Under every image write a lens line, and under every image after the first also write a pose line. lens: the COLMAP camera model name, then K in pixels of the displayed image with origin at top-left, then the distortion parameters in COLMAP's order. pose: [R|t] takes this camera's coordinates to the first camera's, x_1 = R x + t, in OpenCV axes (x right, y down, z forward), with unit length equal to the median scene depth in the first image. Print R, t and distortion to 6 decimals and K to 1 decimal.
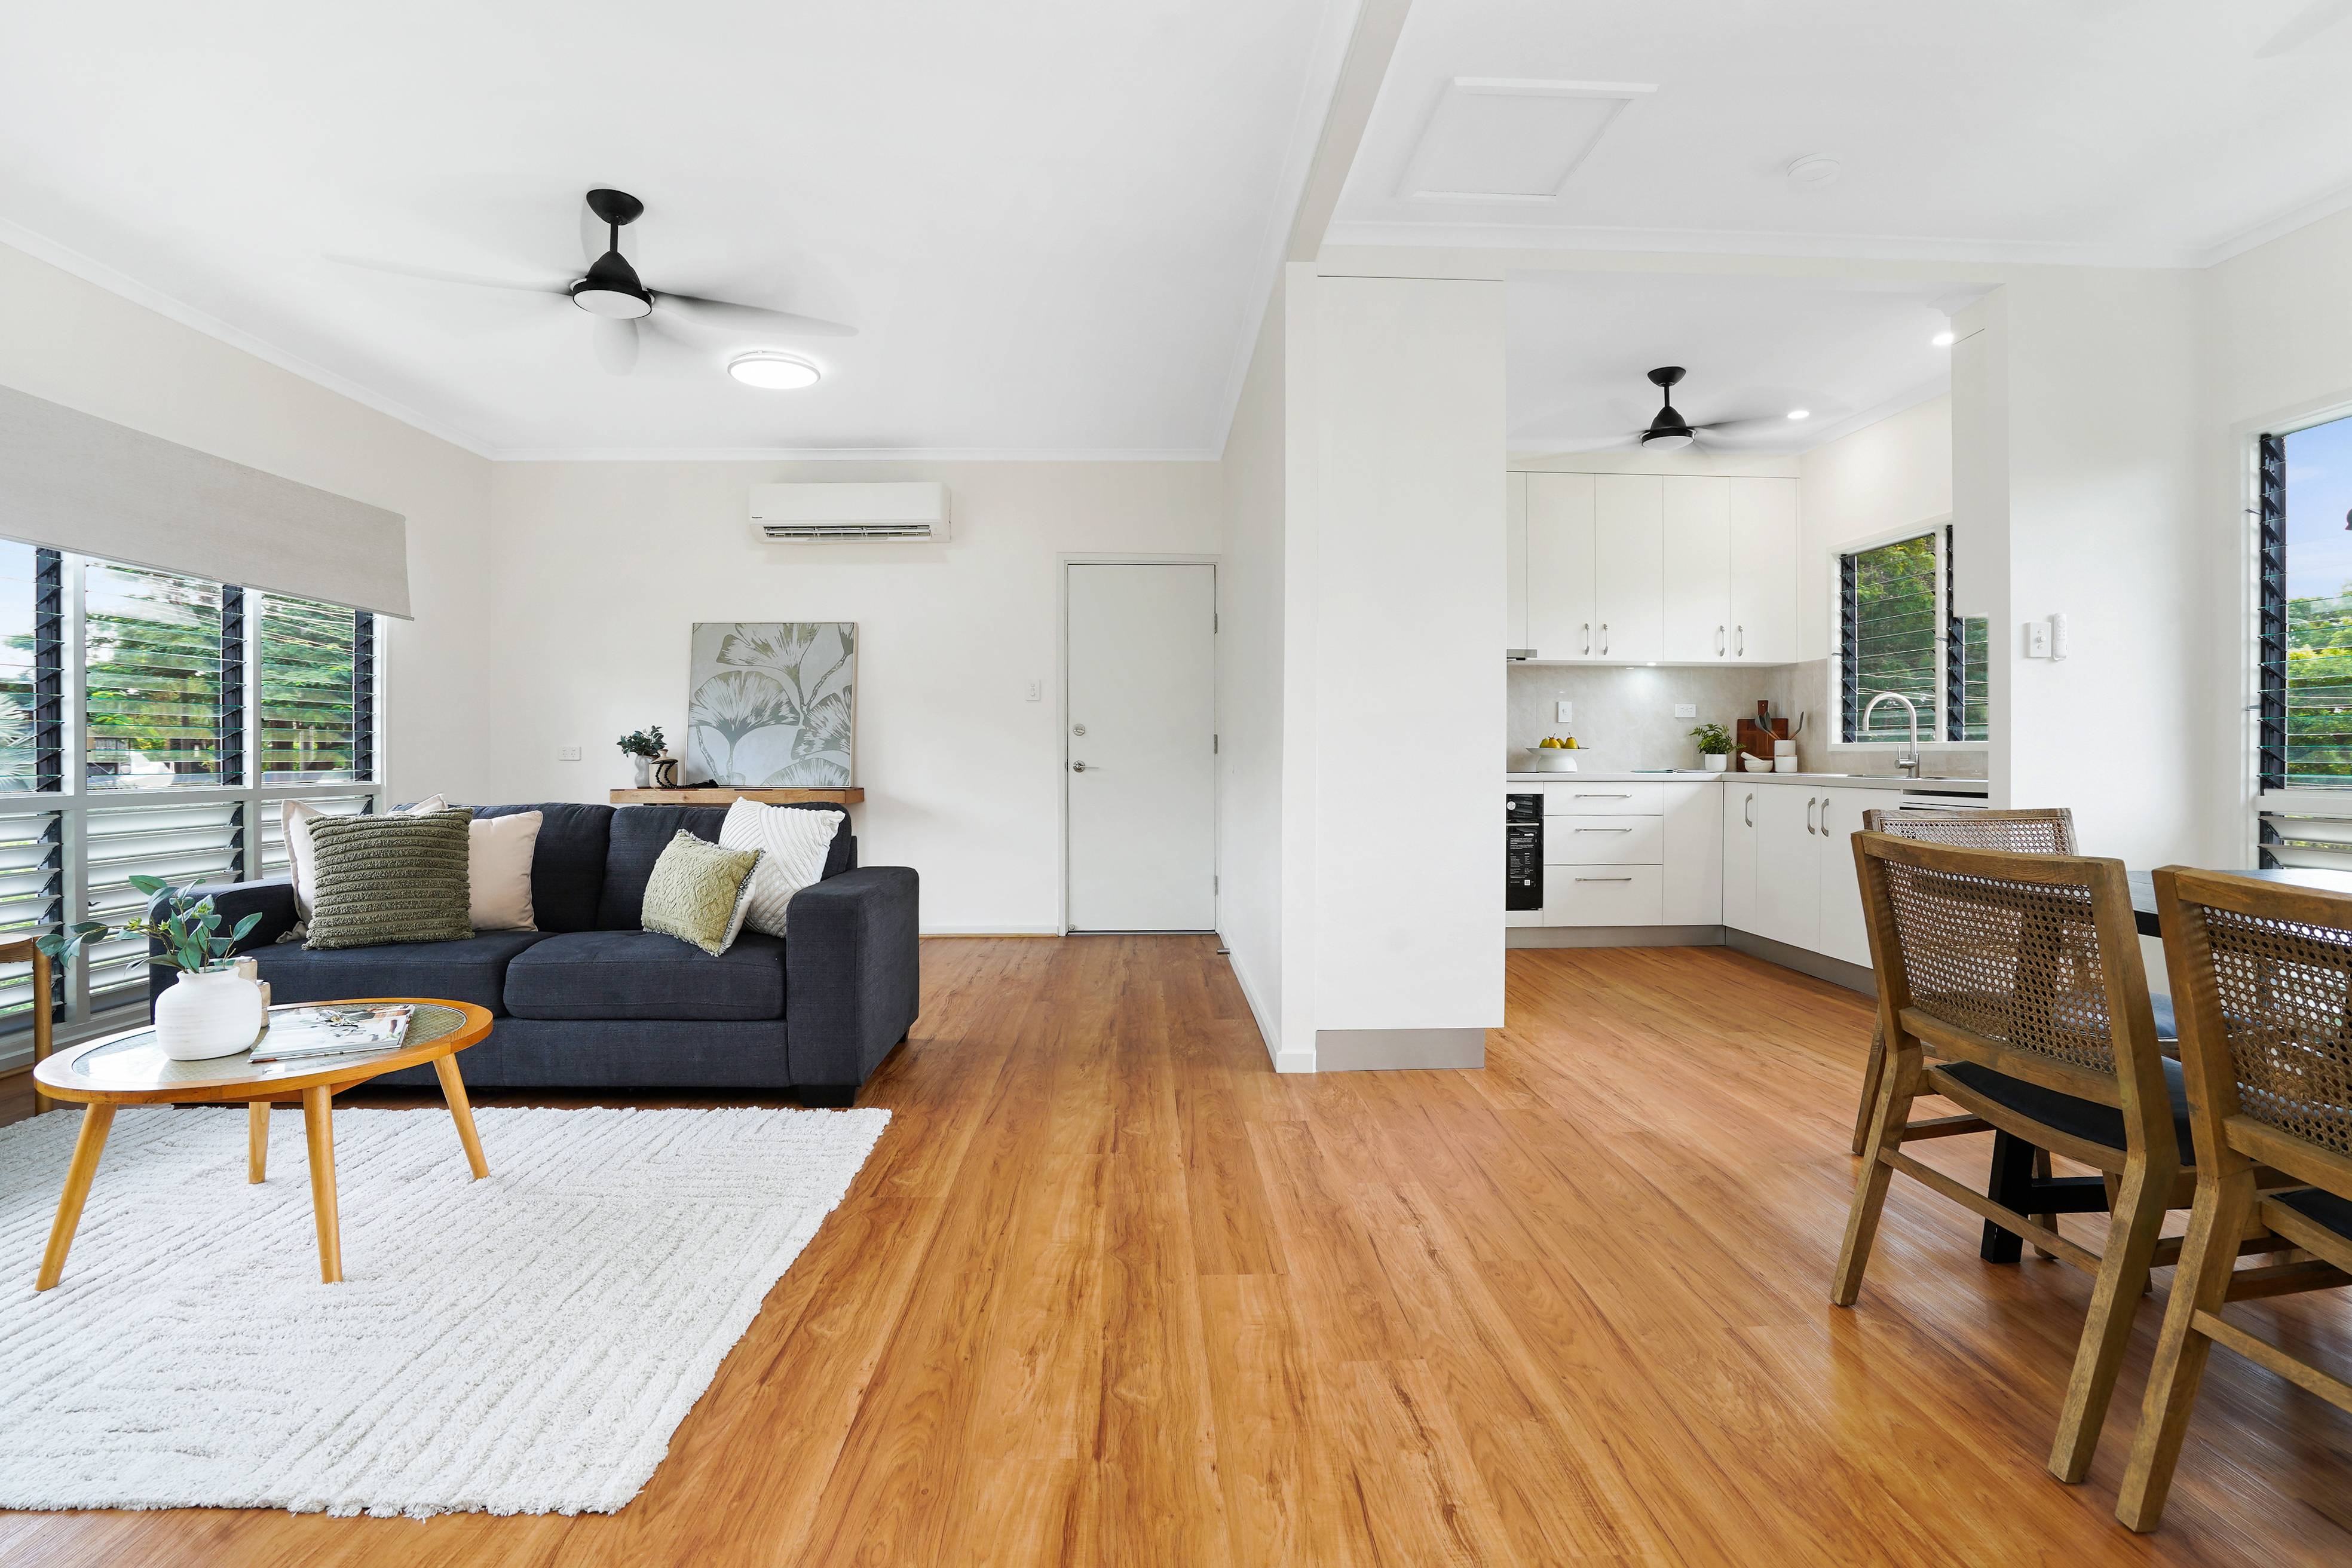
lens RADIAL K [[1118.8, 0, 1181.0], [0, 1118.8, 754.7], [0, 0, 1]] dist [-0.039852, 0.012172]
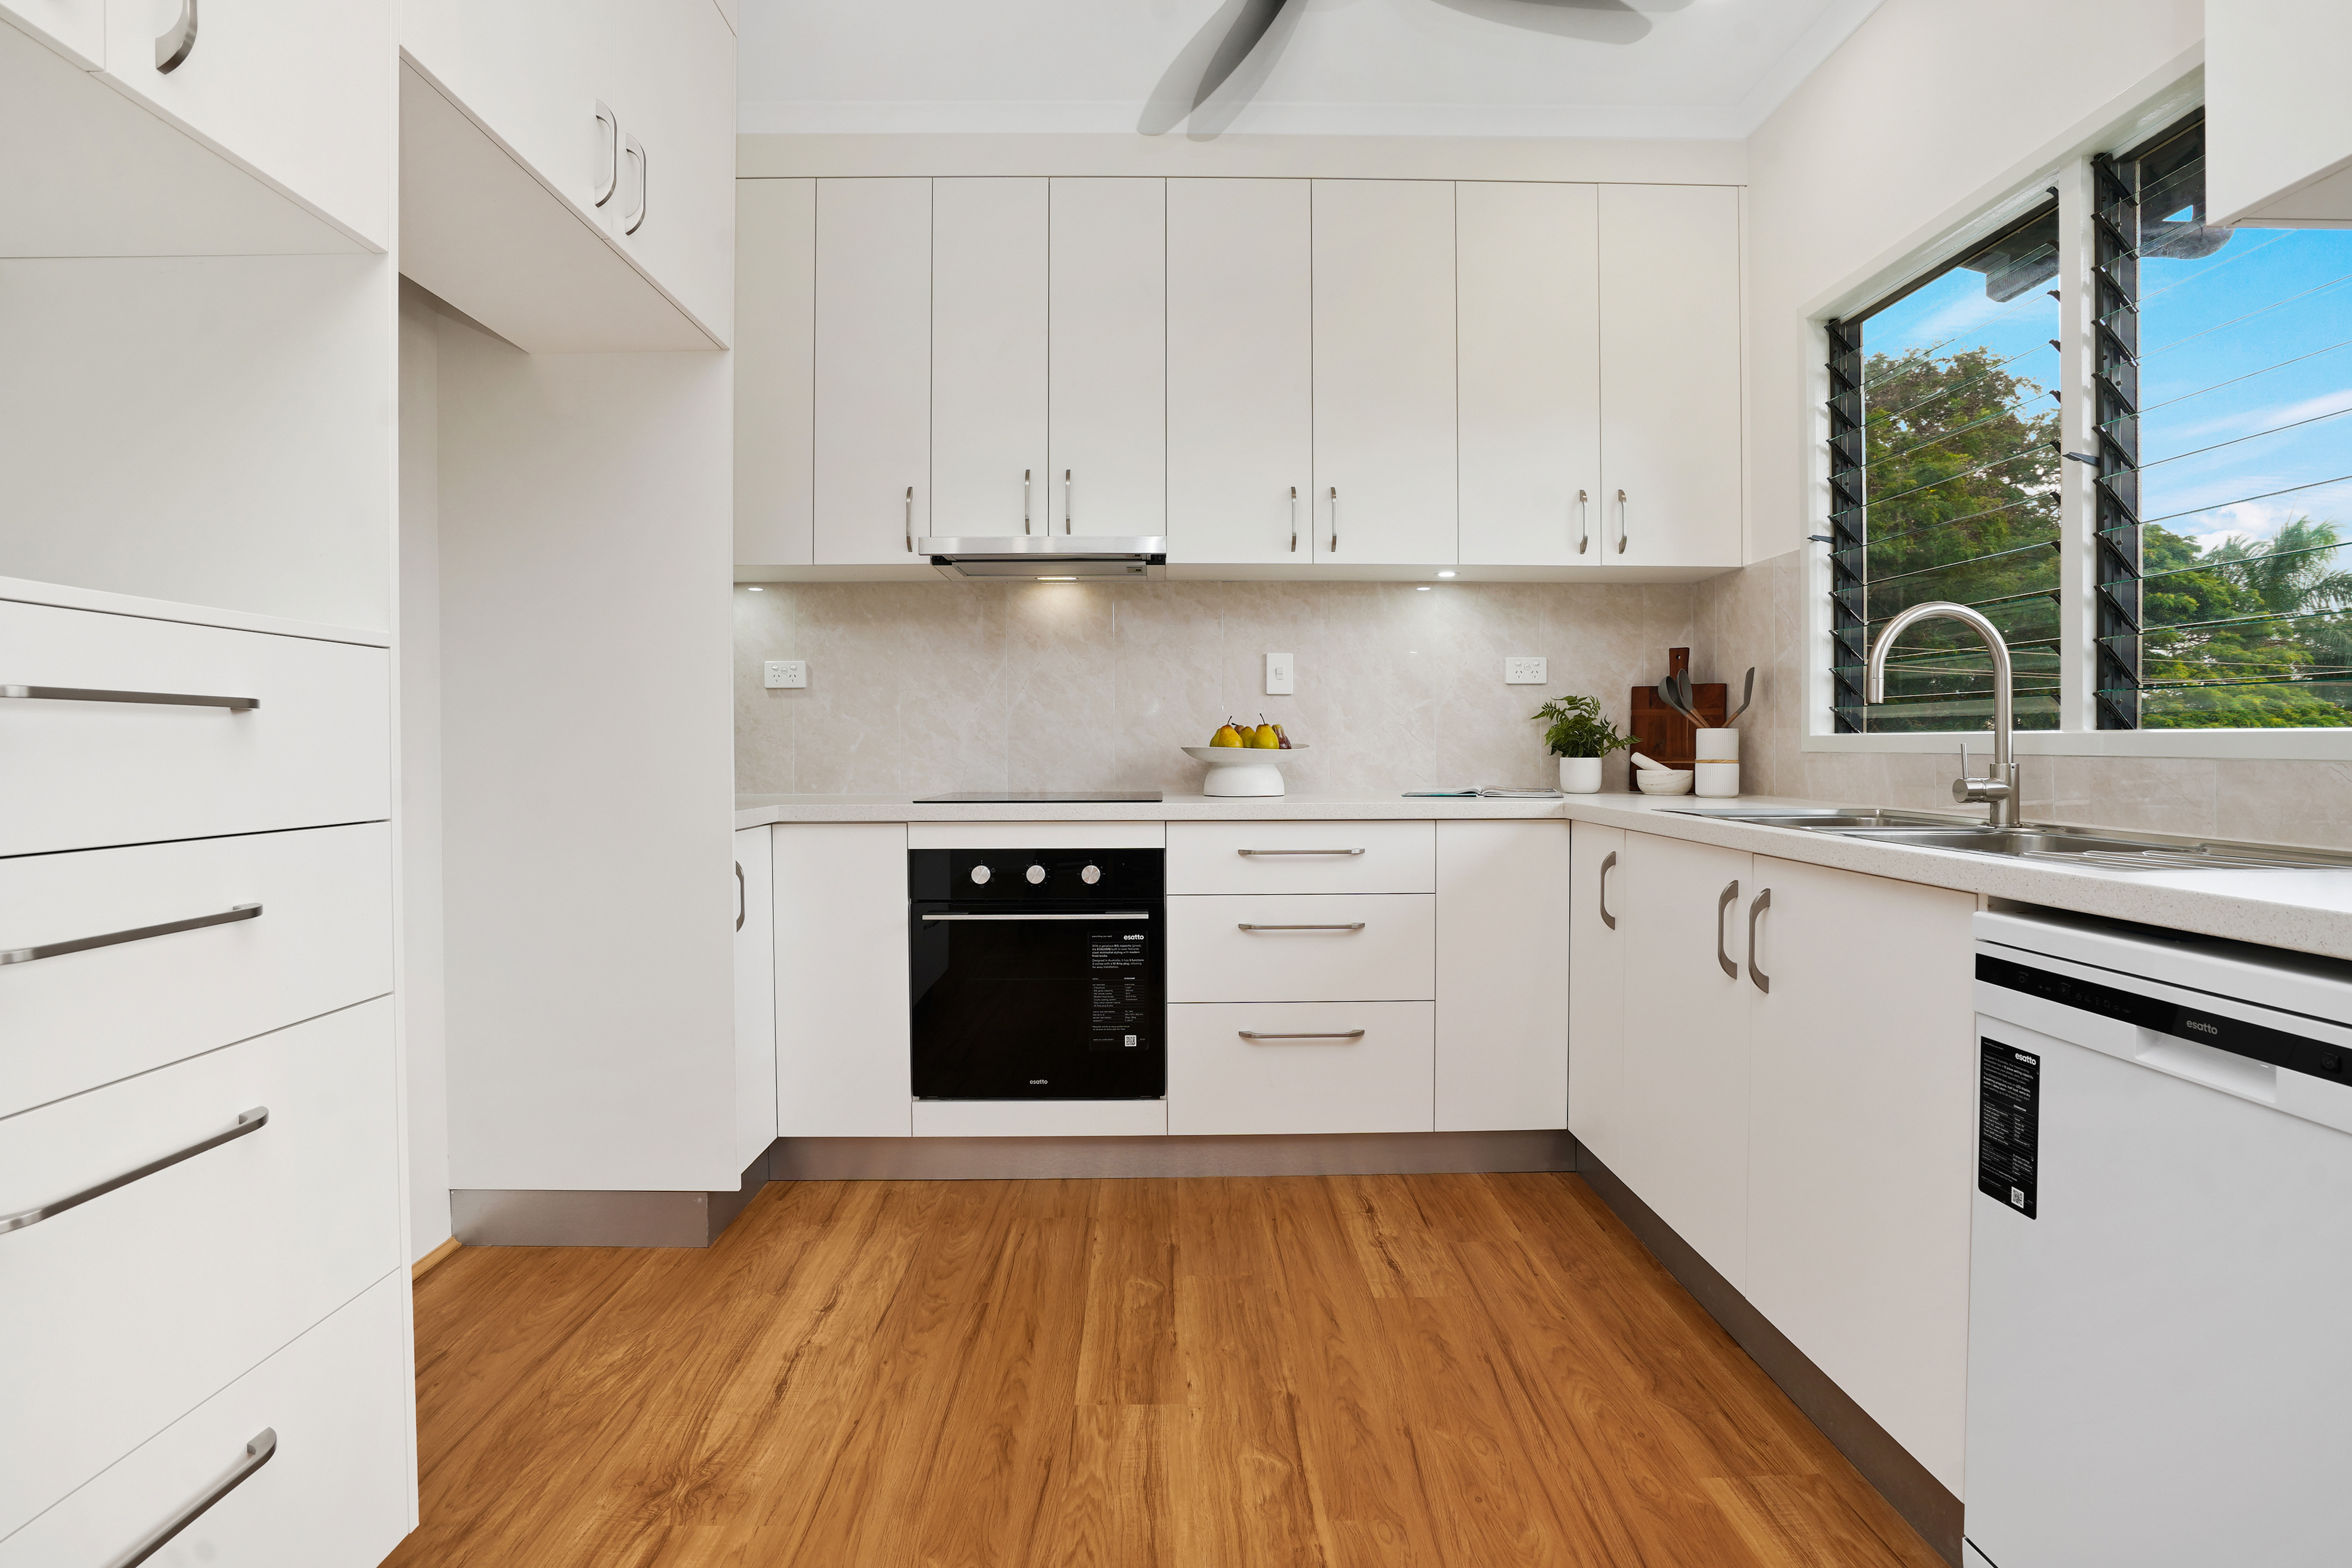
lens RADIAL K [[1118.8, 0, 1192.6], [0, 1118.8, 746.9], [0, 0, 1]] dist [-0.039852, 0.012172]
pose [[0.999689, -0.003059, -0.024759, 0.347846], [0.003096, 0.999994, 0.001458, -0.006718], [0.024754, -0.001535, 0.999692, 0.541787]]
